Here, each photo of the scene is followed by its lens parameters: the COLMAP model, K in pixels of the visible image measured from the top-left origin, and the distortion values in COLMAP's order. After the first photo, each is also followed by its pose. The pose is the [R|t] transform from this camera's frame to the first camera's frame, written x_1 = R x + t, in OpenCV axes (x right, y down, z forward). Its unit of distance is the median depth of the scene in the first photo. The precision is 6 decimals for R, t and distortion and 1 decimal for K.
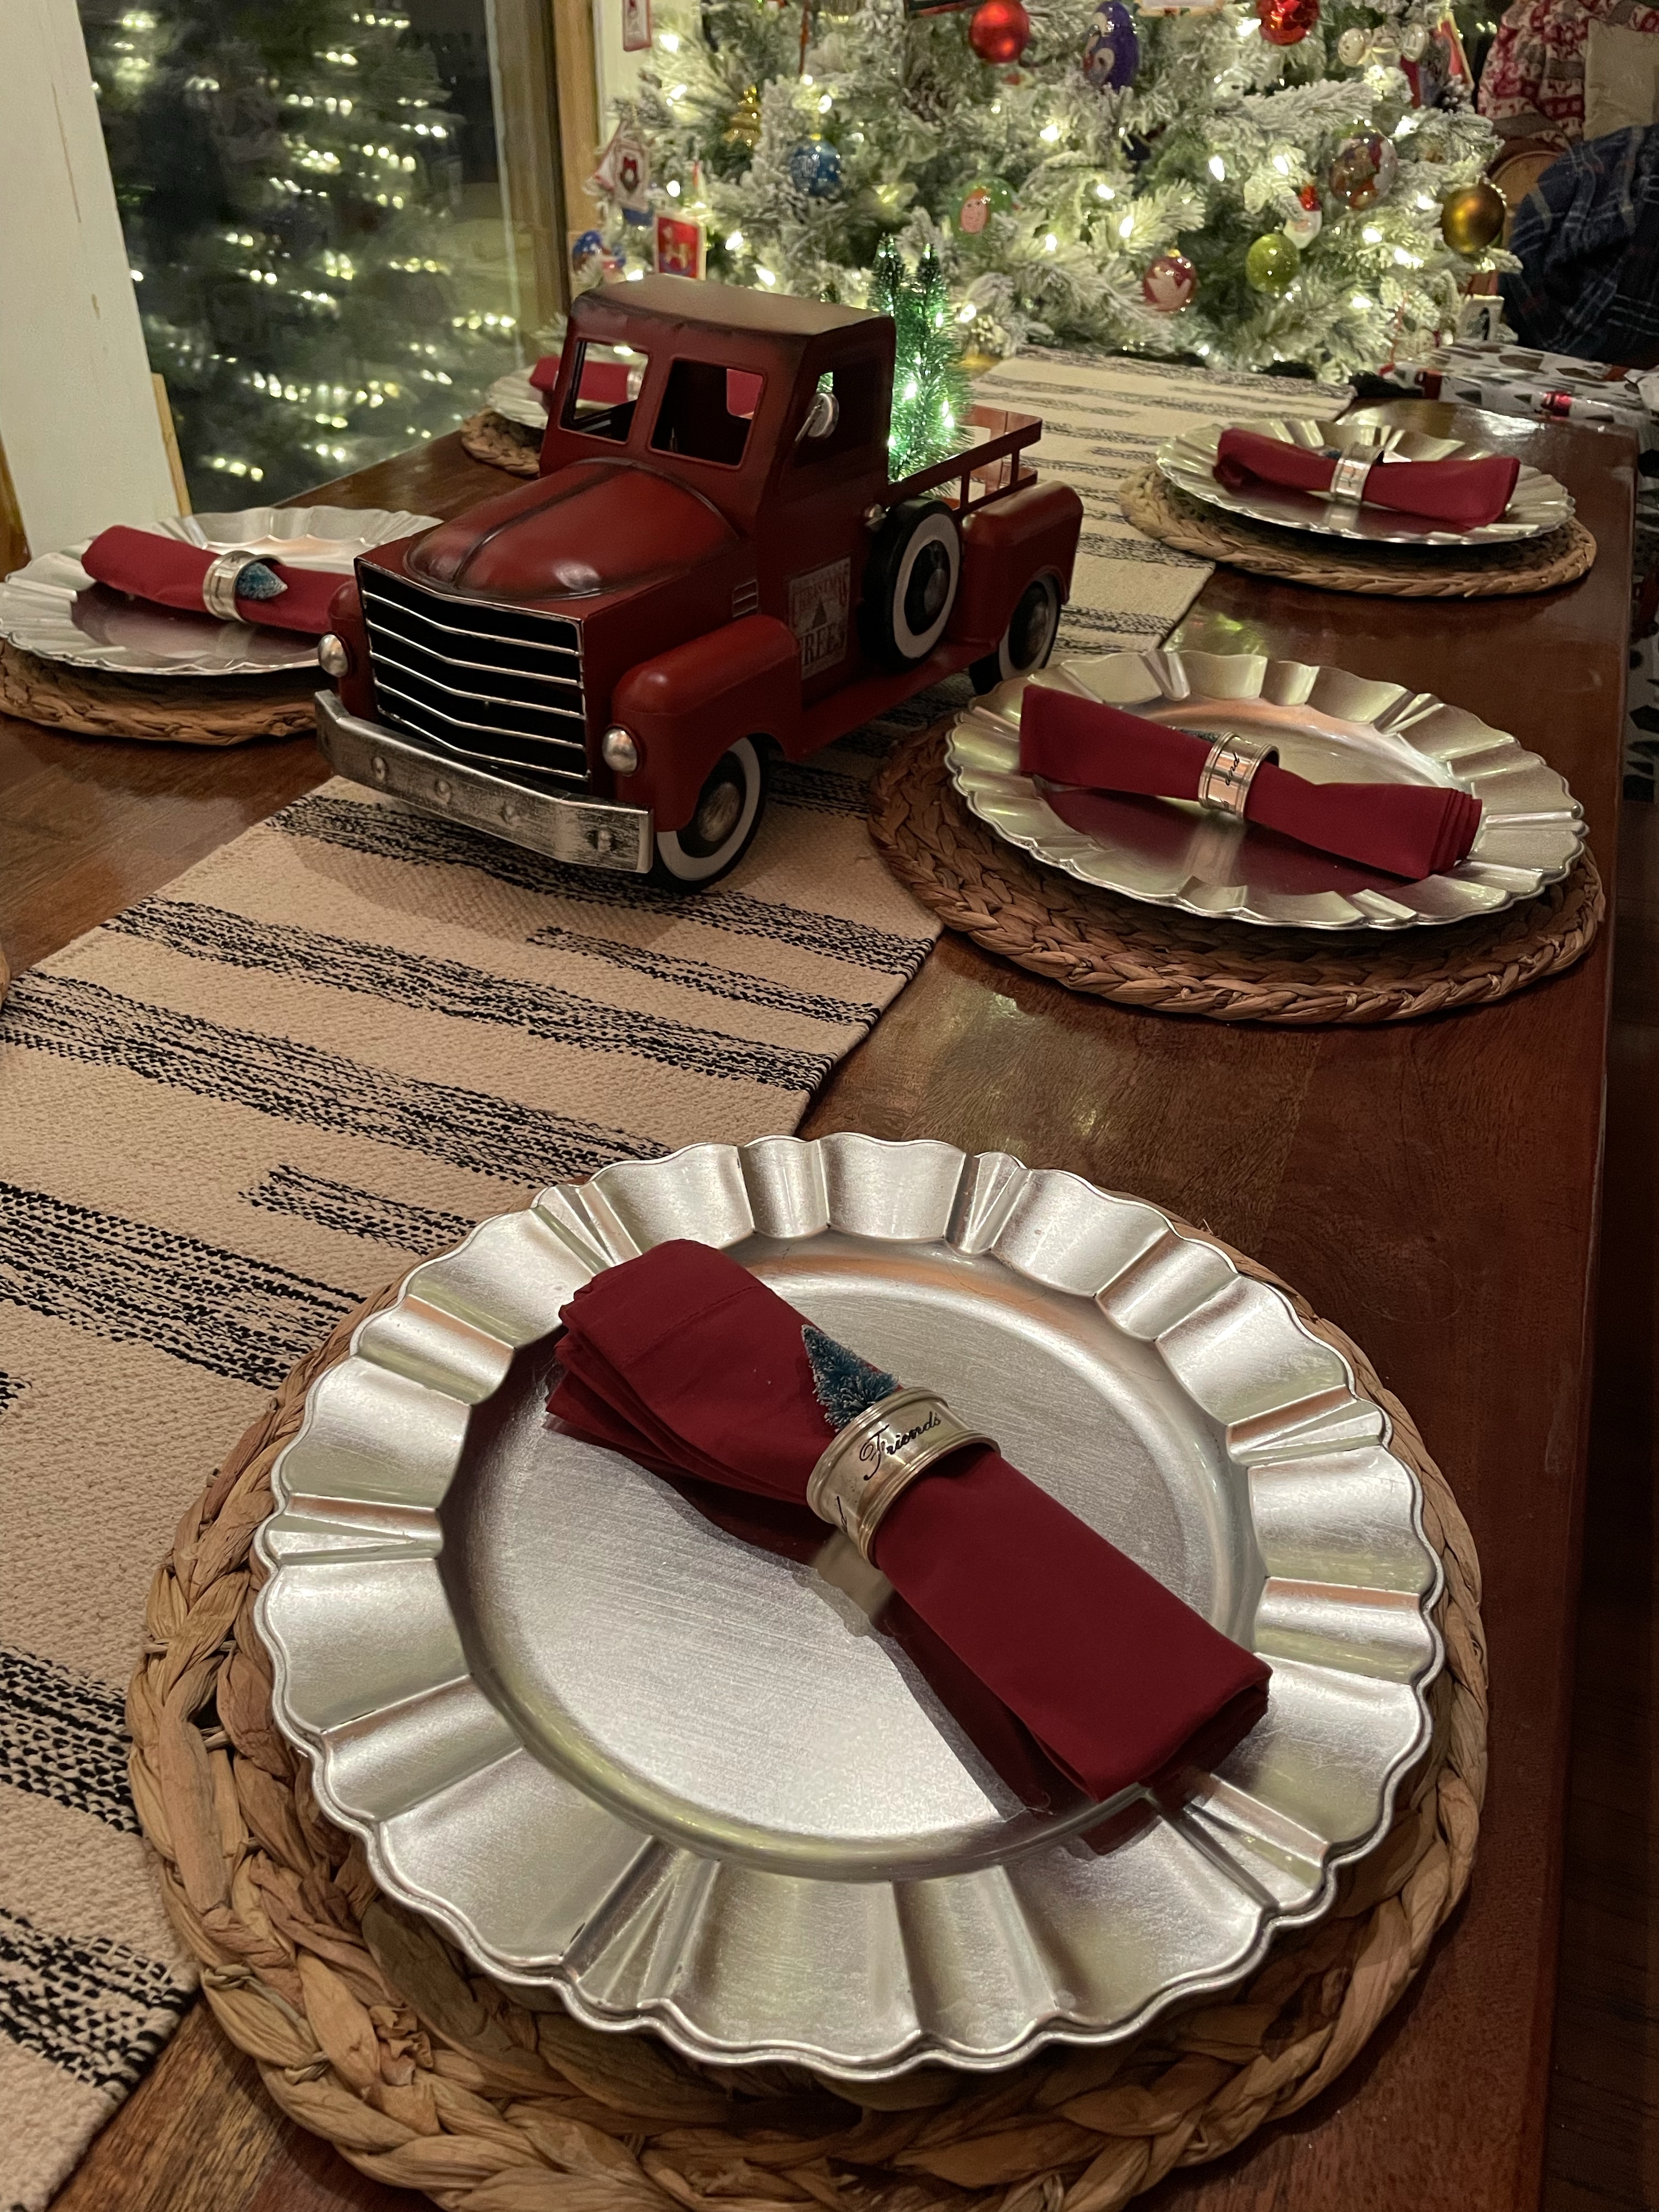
lens RADIAL K [[1628.0, 0, 825.2], [0, 1628.0, 1149.4], [0, 0, 1]] dist [0.066753, -0.079585]
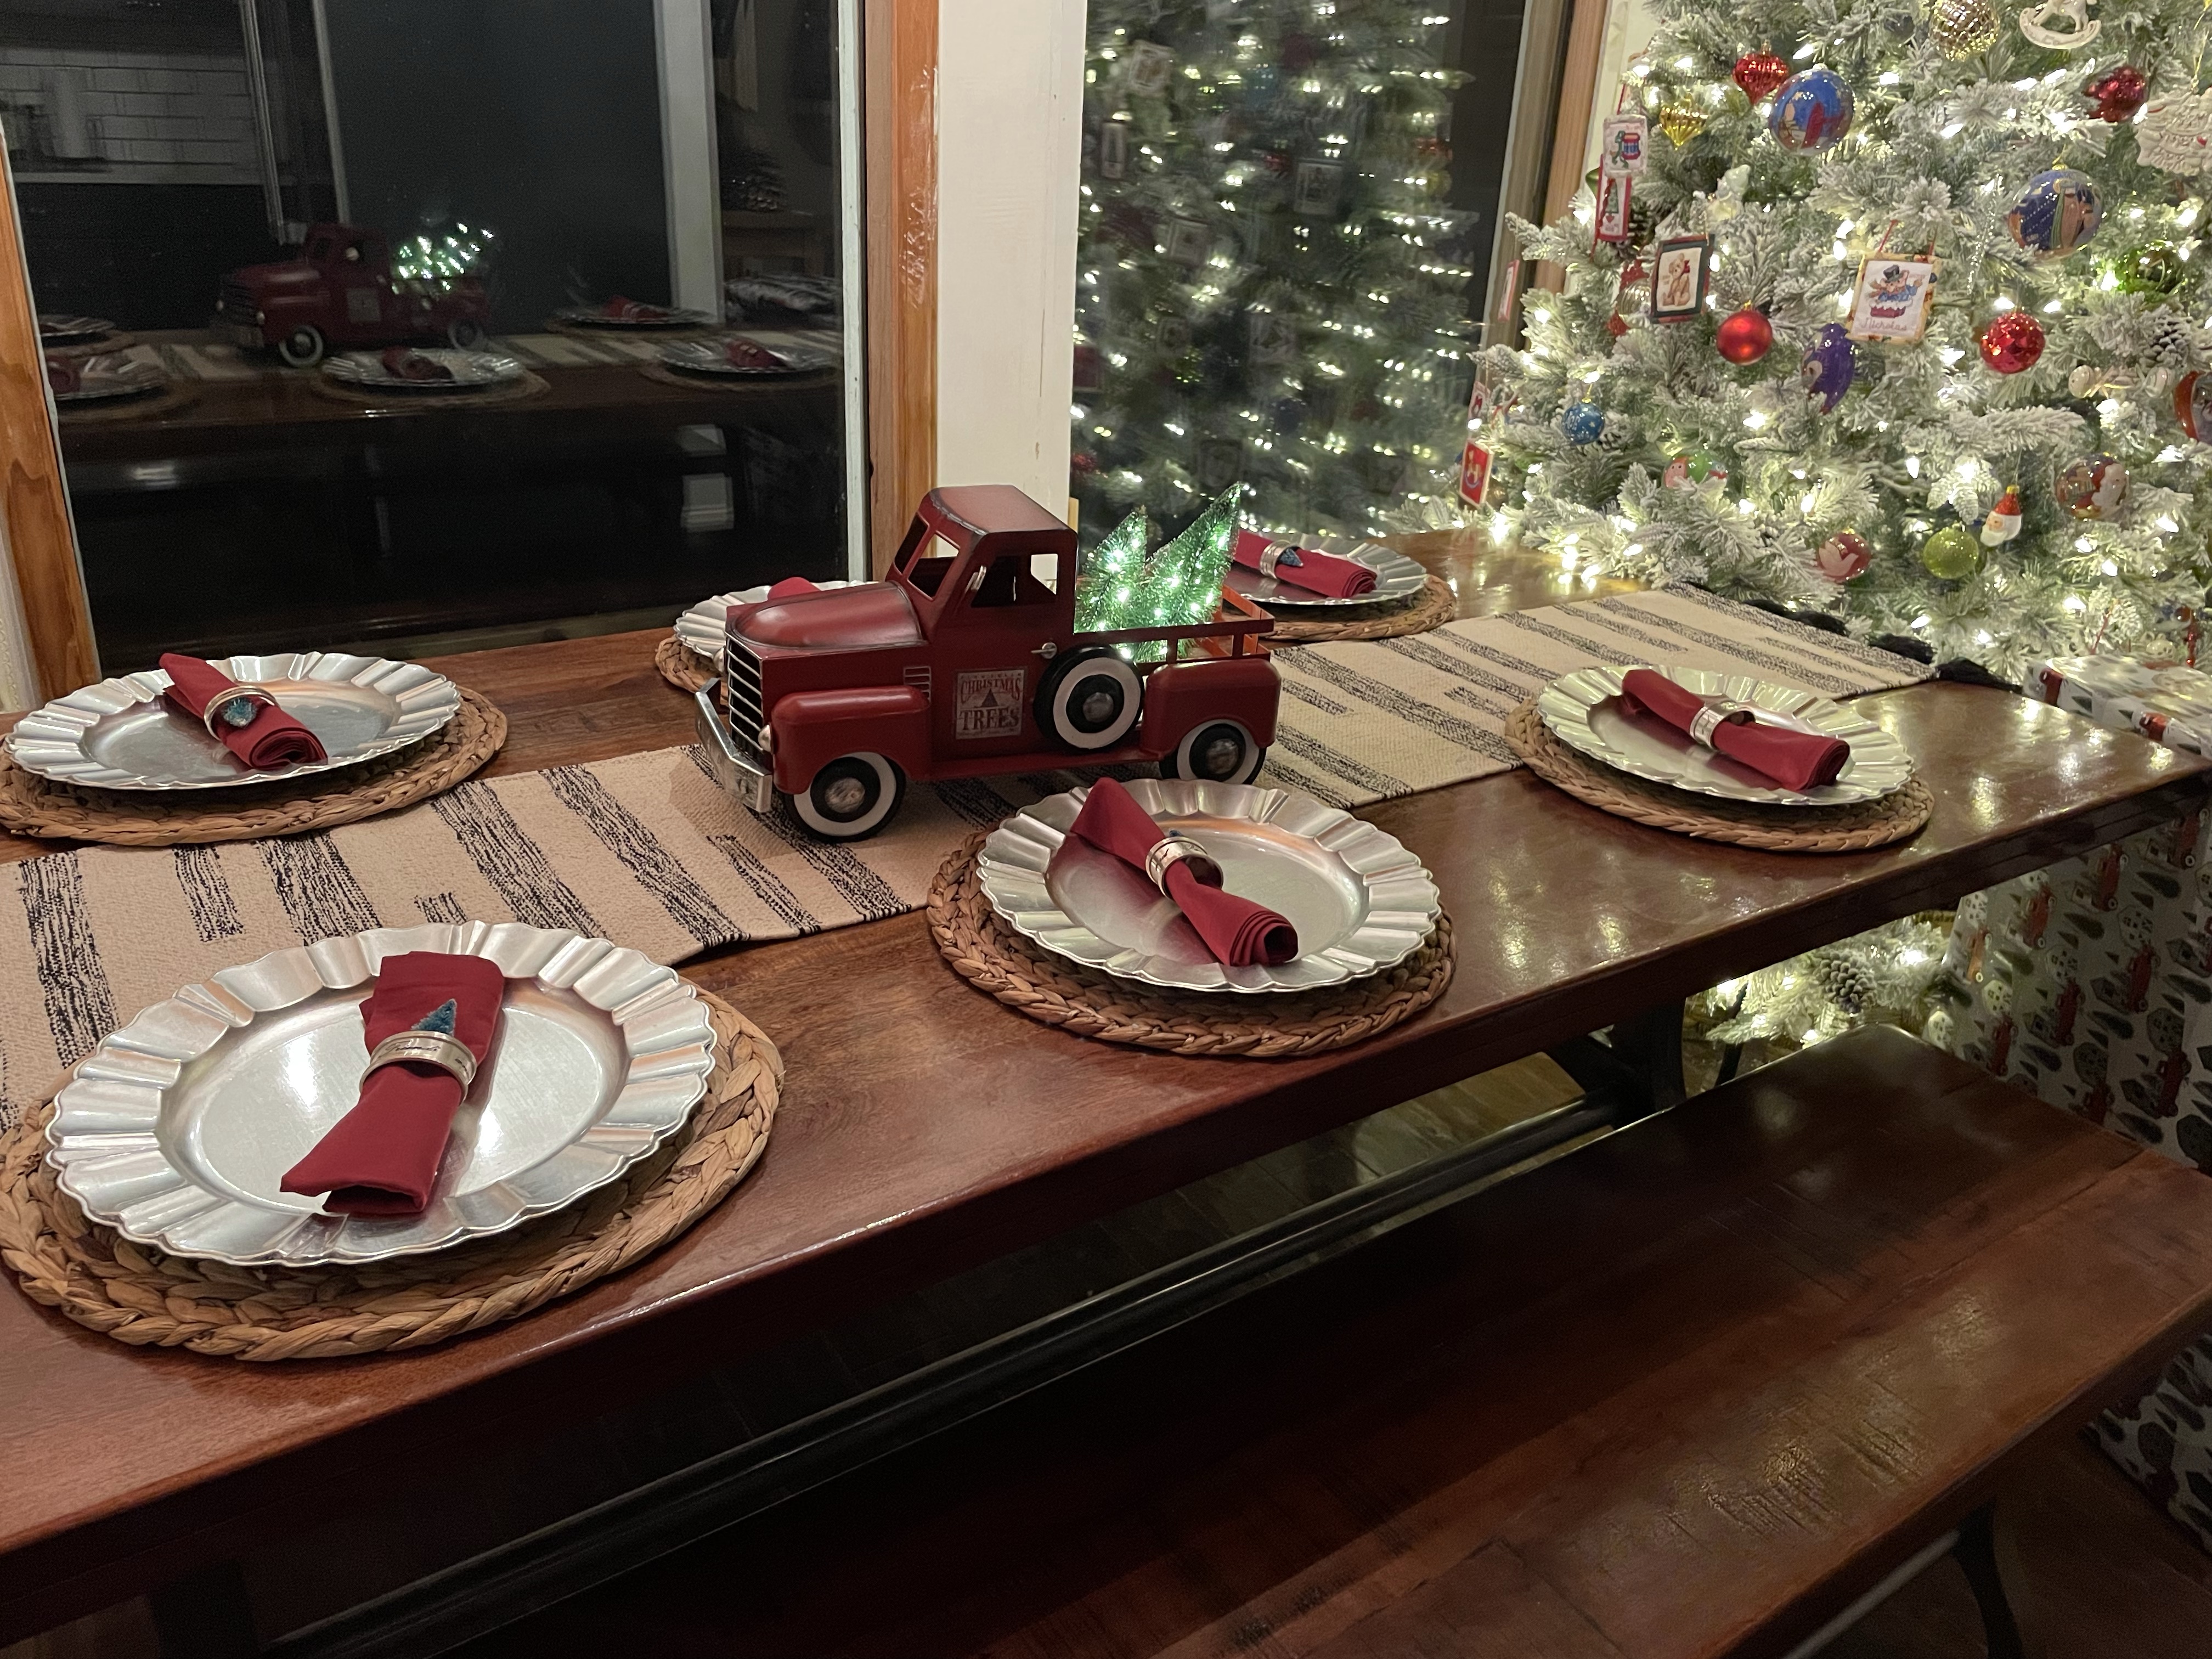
lens RADIAL K [[1628.0, 0, 1112.8], [0, 1628.0, 878.4], [0, 0, 1]] dist [0.066753, -0.079585]
pose [[0.828570, 0.260298, -0.495699, 0.414768], [-0.363325, 0.923599, -0.122309, -0.016182], [0.425990, 0.281441, 0.859839, -0.090338]]
